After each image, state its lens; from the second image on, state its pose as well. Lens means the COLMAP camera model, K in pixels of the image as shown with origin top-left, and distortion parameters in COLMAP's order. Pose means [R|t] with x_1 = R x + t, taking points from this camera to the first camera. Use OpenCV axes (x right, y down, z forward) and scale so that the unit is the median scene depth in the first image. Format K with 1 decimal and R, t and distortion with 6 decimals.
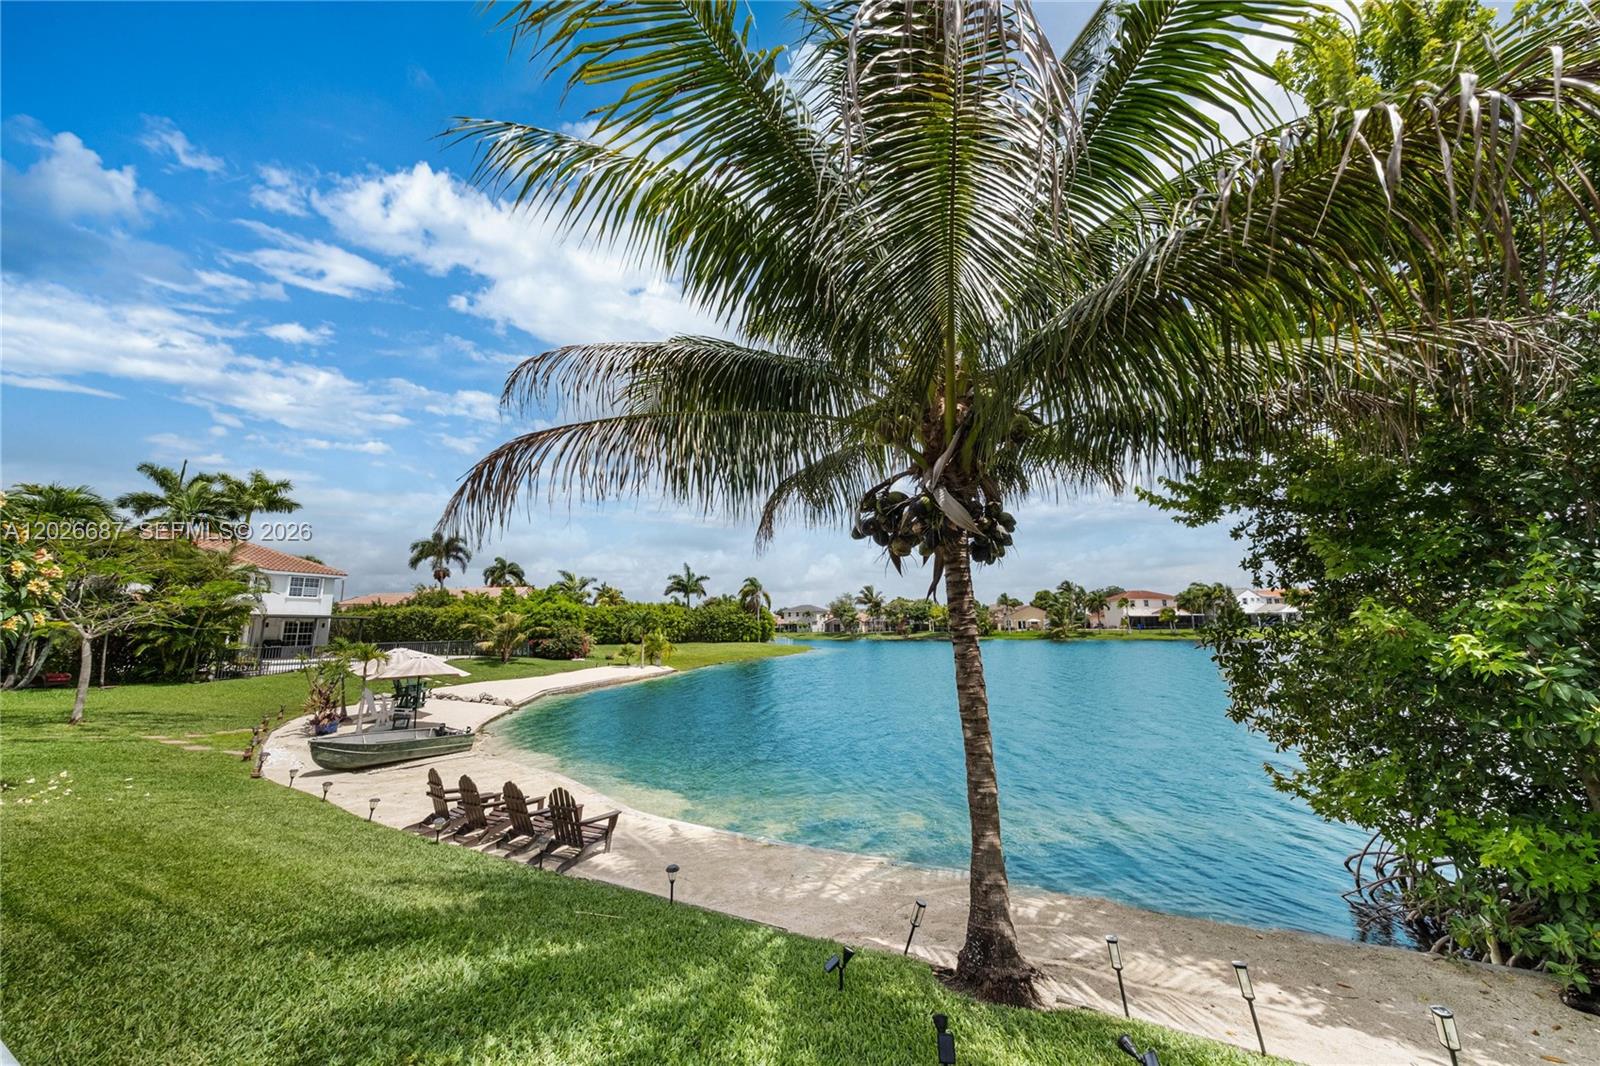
lens RADIAL K [[552.5, 0, 800.0], [0, 552.5, 533.0], [0, 0, 1]] dist [0.002496, 0.000002]
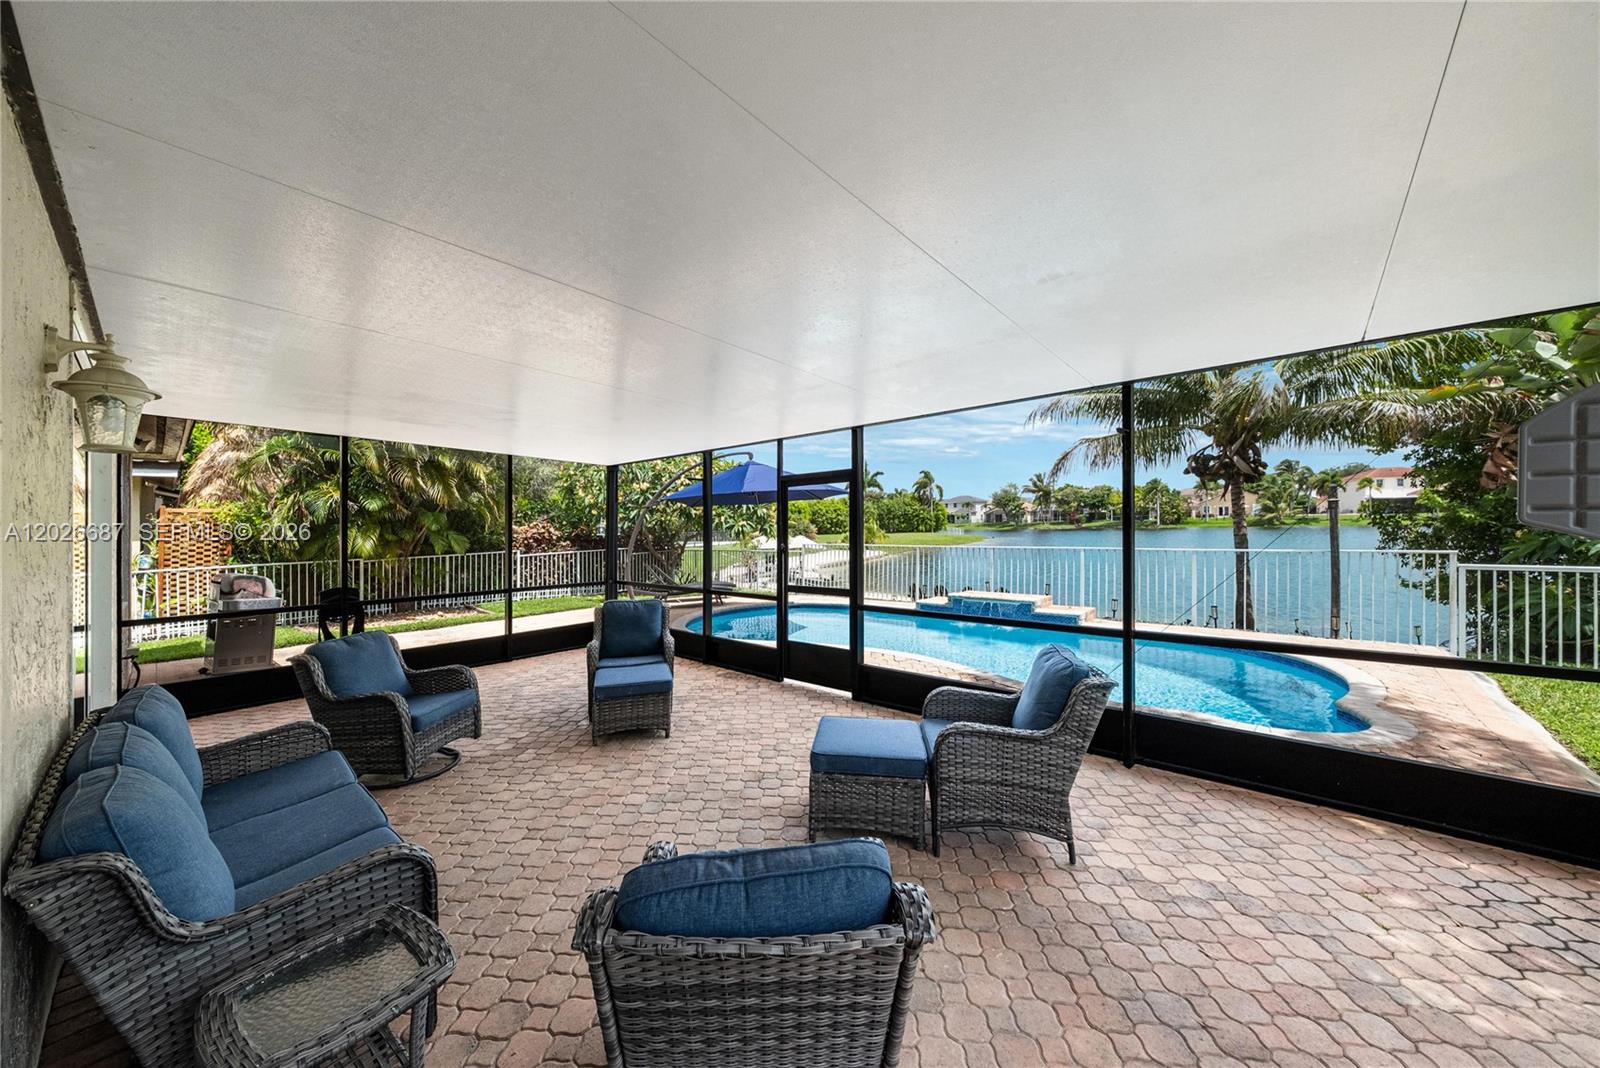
lens RADIAL K [[568.6, 0, 786.9], [0, 568.6, 538.1], [0, 0, 1]] dist [0.001700, -0.000098]
pose [[0.963101, -0.006445, -0.269064, -0.052108], [0.060110, 0.979612, 0.191697, -0.017129], [0.262343, -0.200797, 0.943852, -0.105463]]
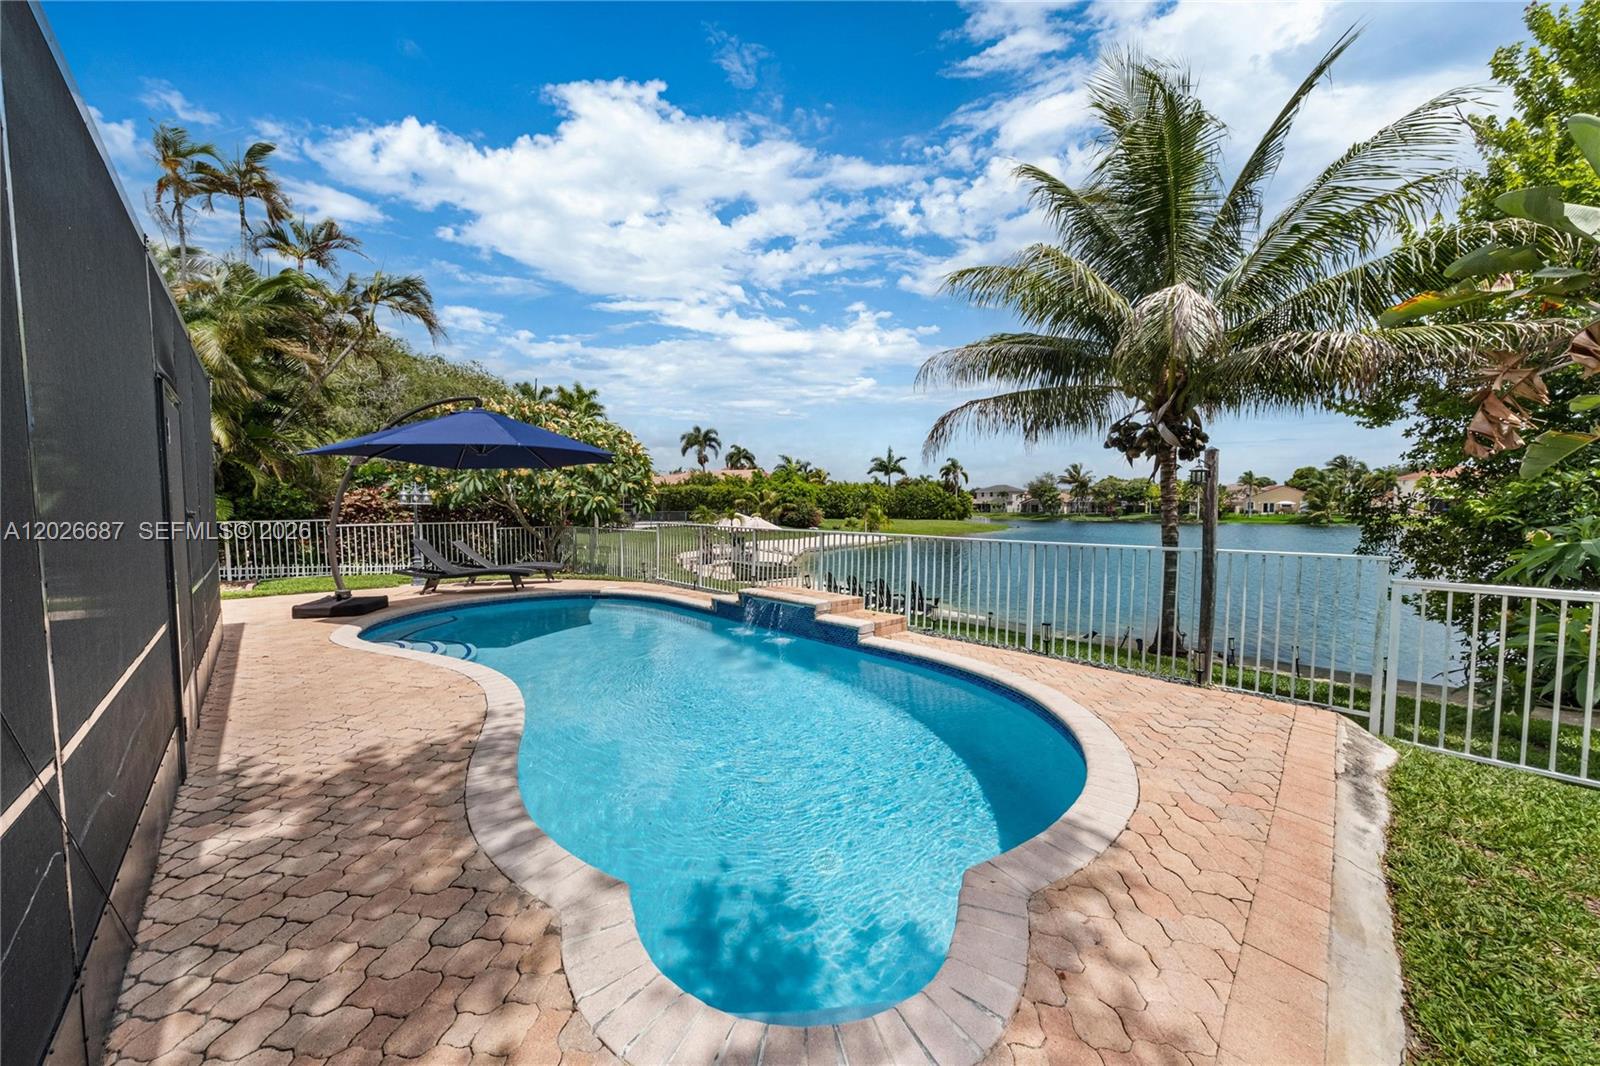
lens RADIAL K [[552.5, 0, 800.0], [0, 552.5, 533.0], [0, 0, 1]] dist [0.002496, 0.000002]
pose [[0.945620, 0.029485, -0.323935, -0.015405], [0.040952, 0.977168, 0.208486, -0.008283], [0.322686, -0.210415, 0.922821, -0.064794]]
